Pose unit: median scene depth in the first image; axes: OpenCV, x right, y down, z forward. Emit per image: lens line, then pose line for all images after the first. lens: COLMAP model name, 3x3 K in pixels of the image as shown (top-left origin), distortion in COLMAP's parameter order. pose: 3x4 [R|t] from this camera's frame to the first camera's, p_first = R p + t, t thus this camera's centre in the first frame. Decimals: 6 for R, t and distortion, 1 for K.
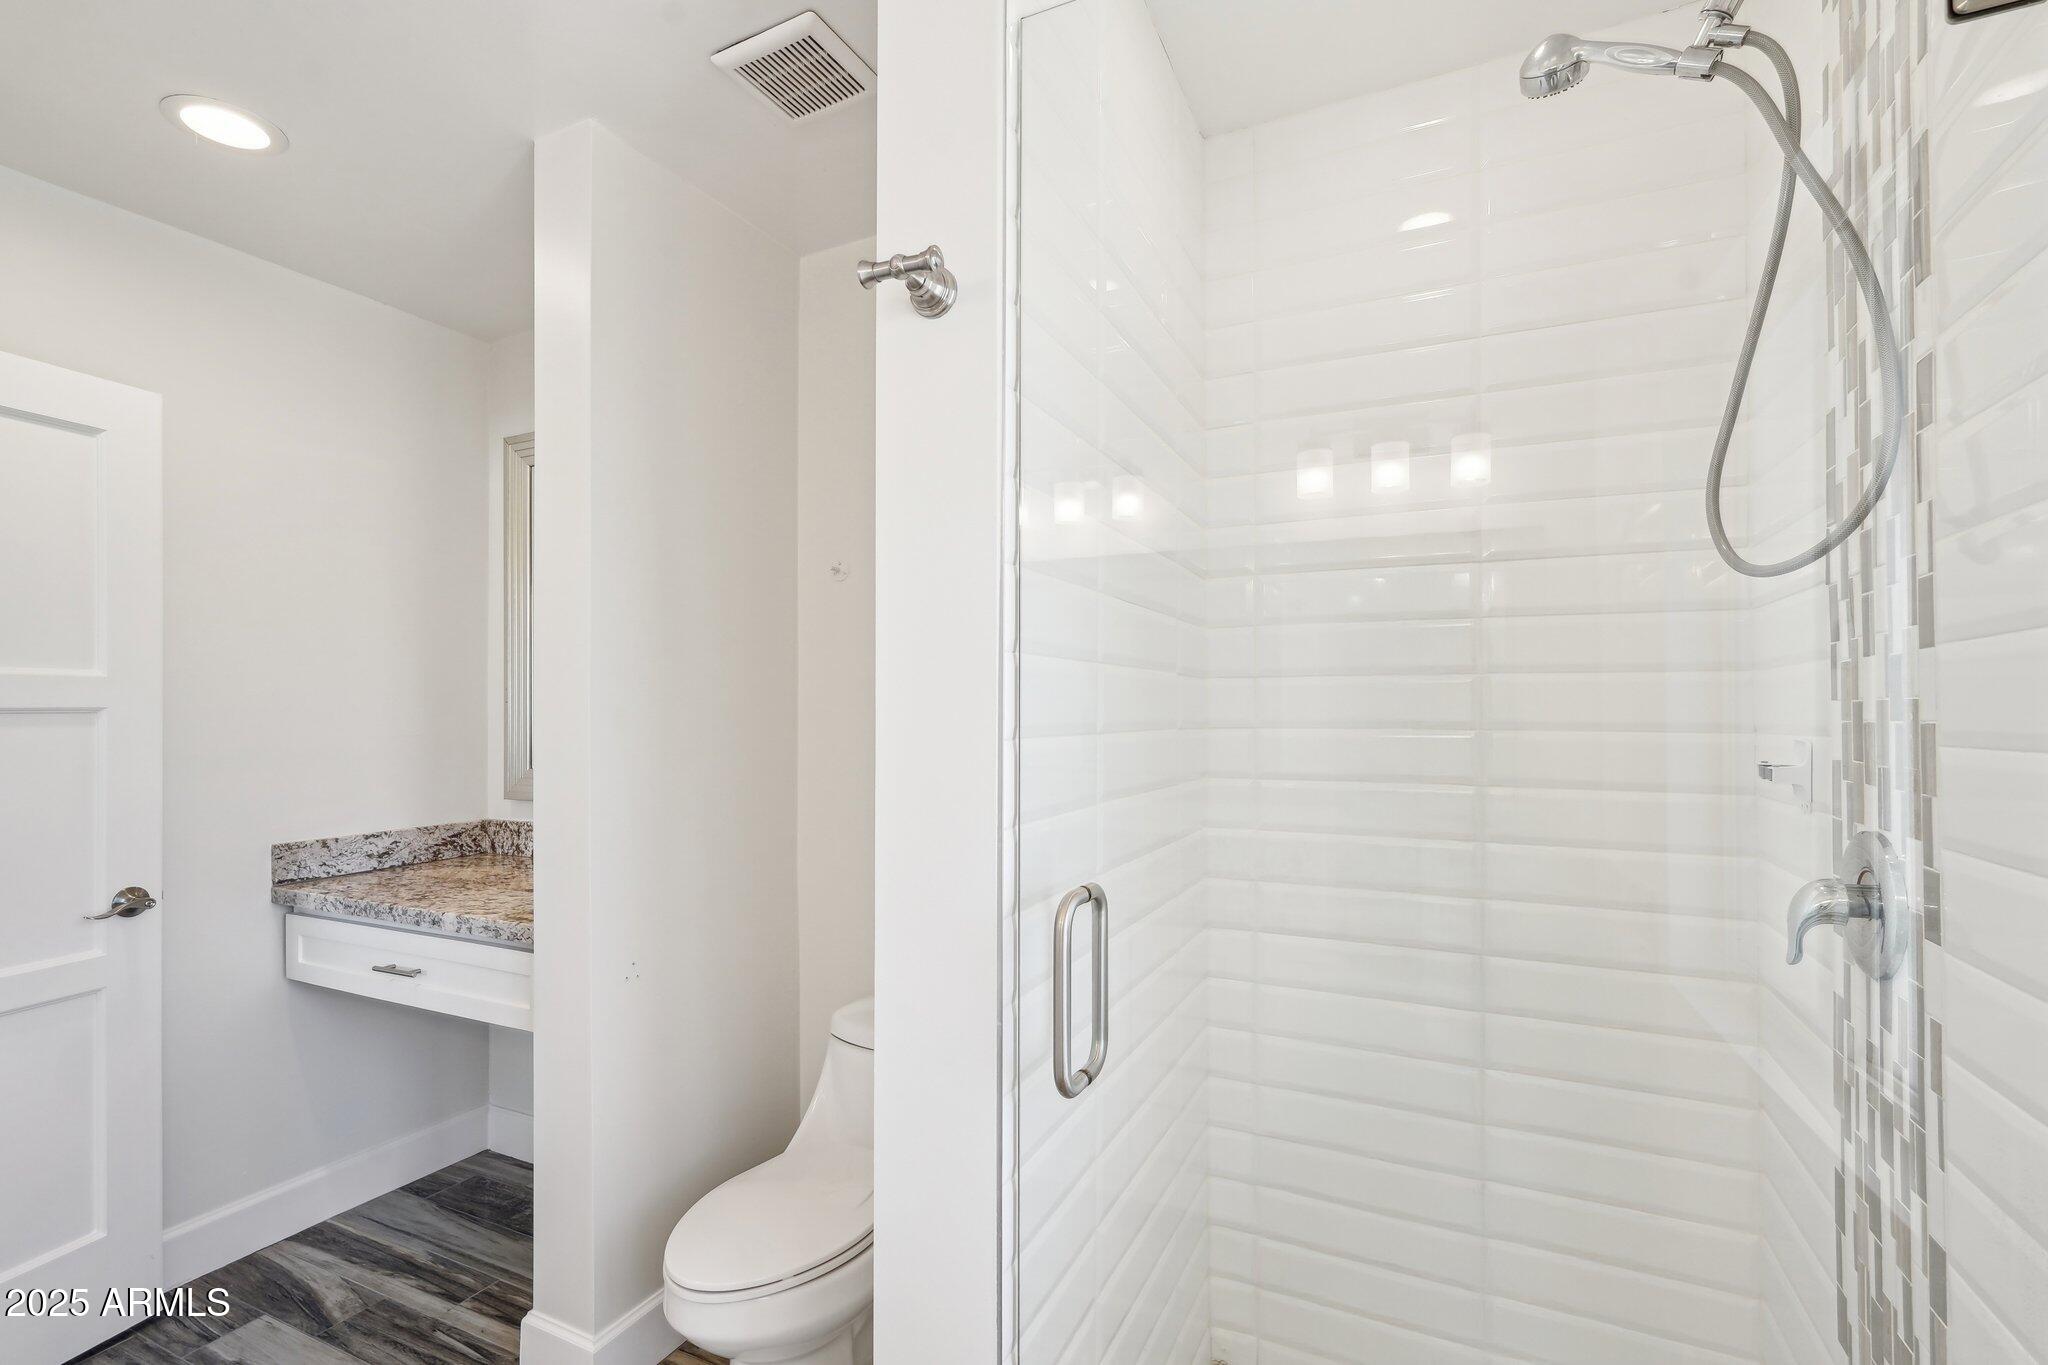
lens RADIAL K [[918.2, 0, 1024.4], [0, 918.2, 694.7], [0, 0, 1]] dist [0.003513, 0.001302]
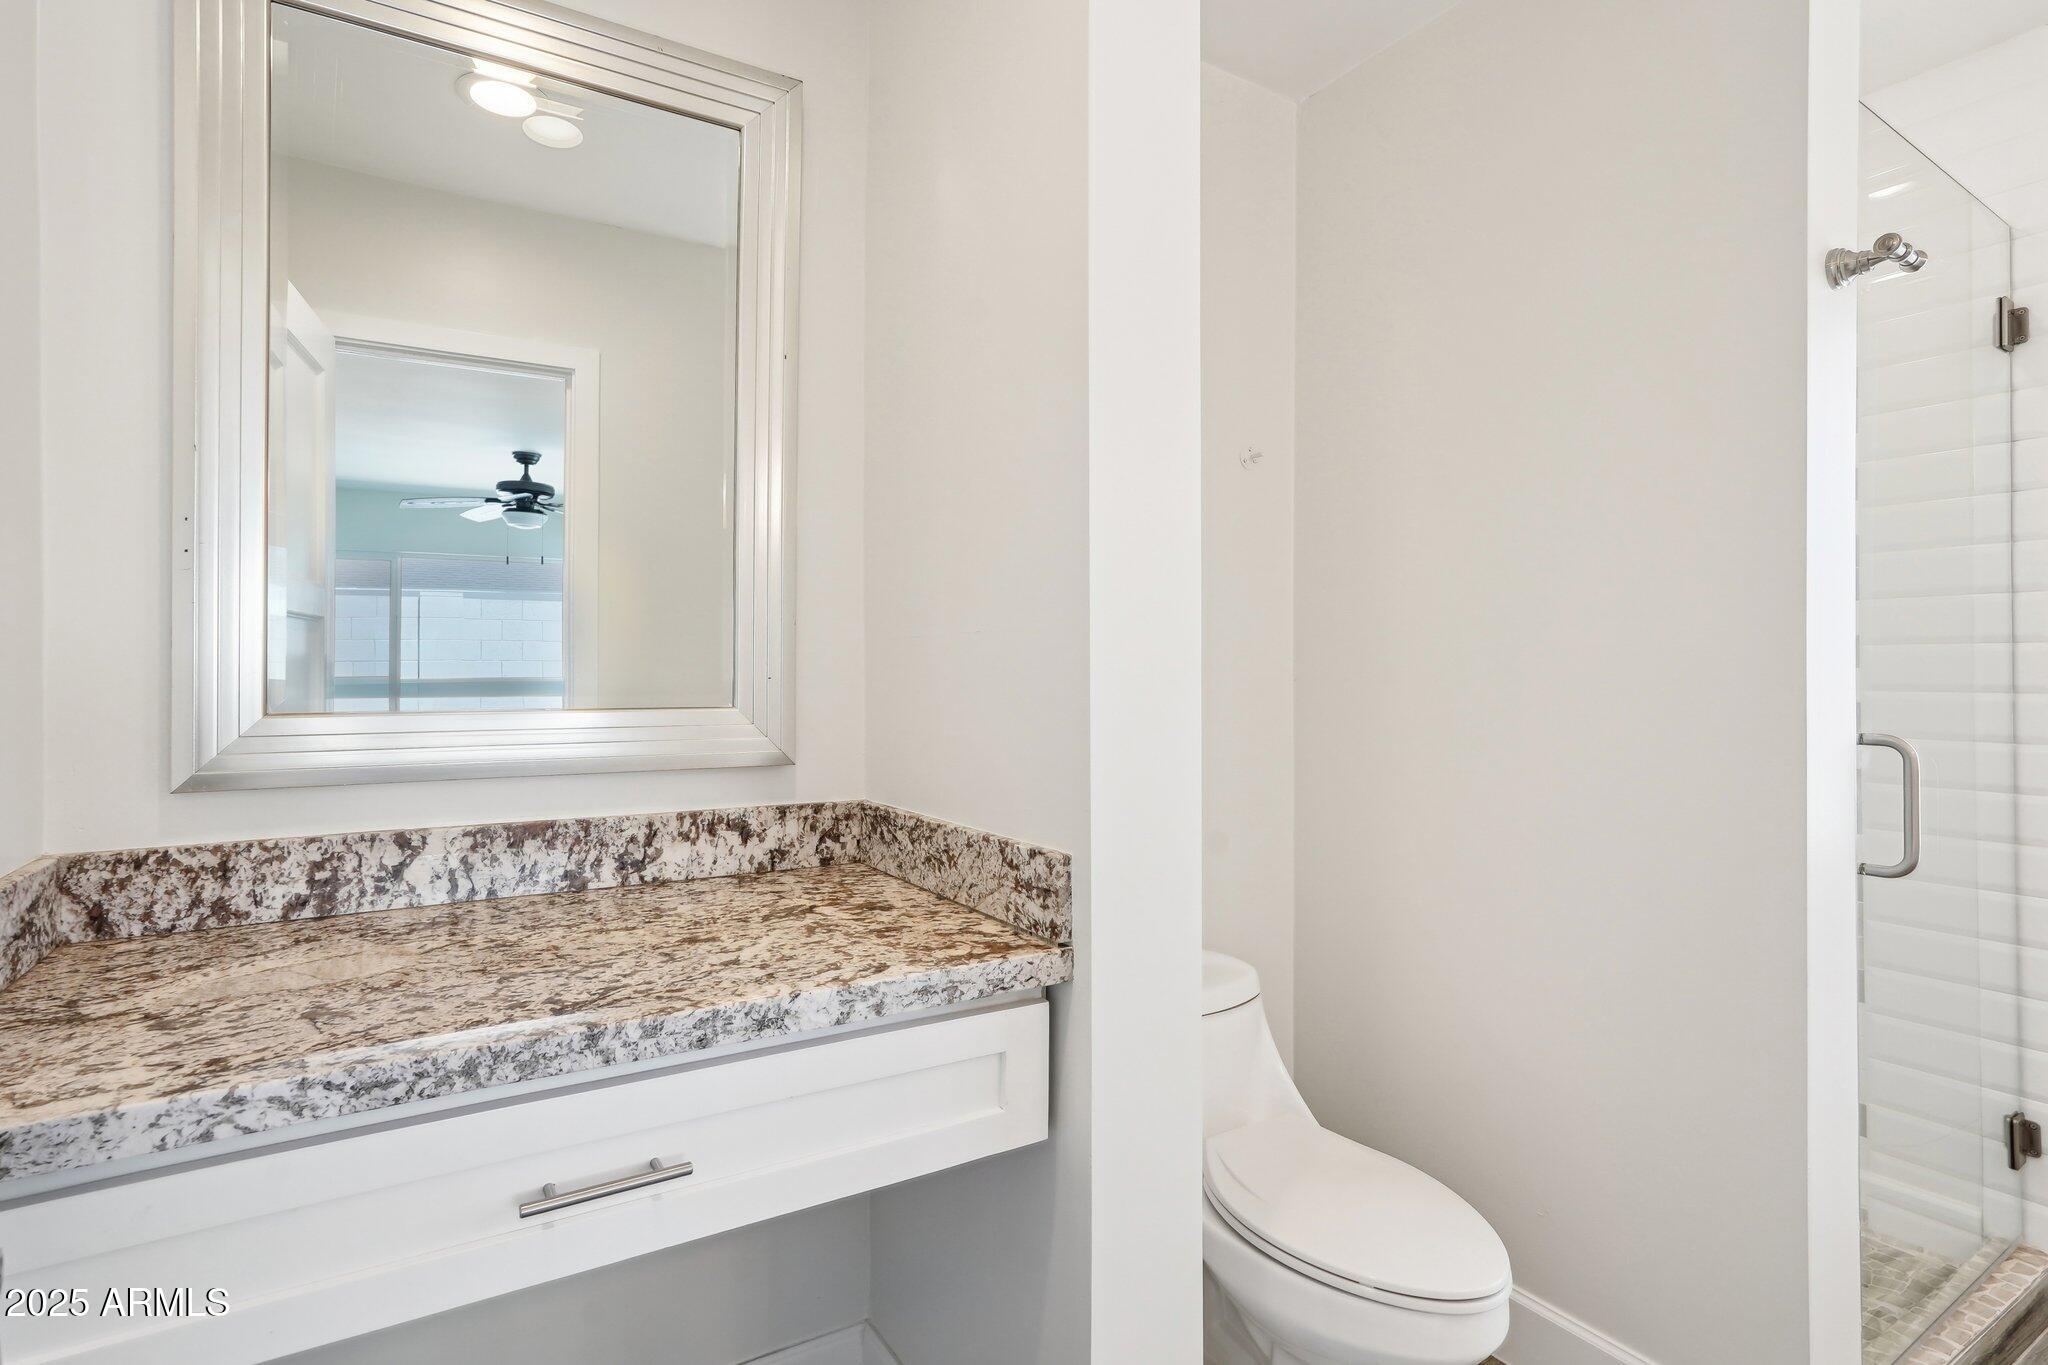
lens RADIAL K [[918.2, 0, 1024.7], [0, 918.2, 677.1], [0, 0, 1]] dist [0.003513, 0.001302]
pose [[0.579760, 0.006878, 0.814758, -0.894979], [-0.018474, 0.999818, 0.004706, 0.070862], [-0.814578, -0.017780, 0.579782, 0.612970]]
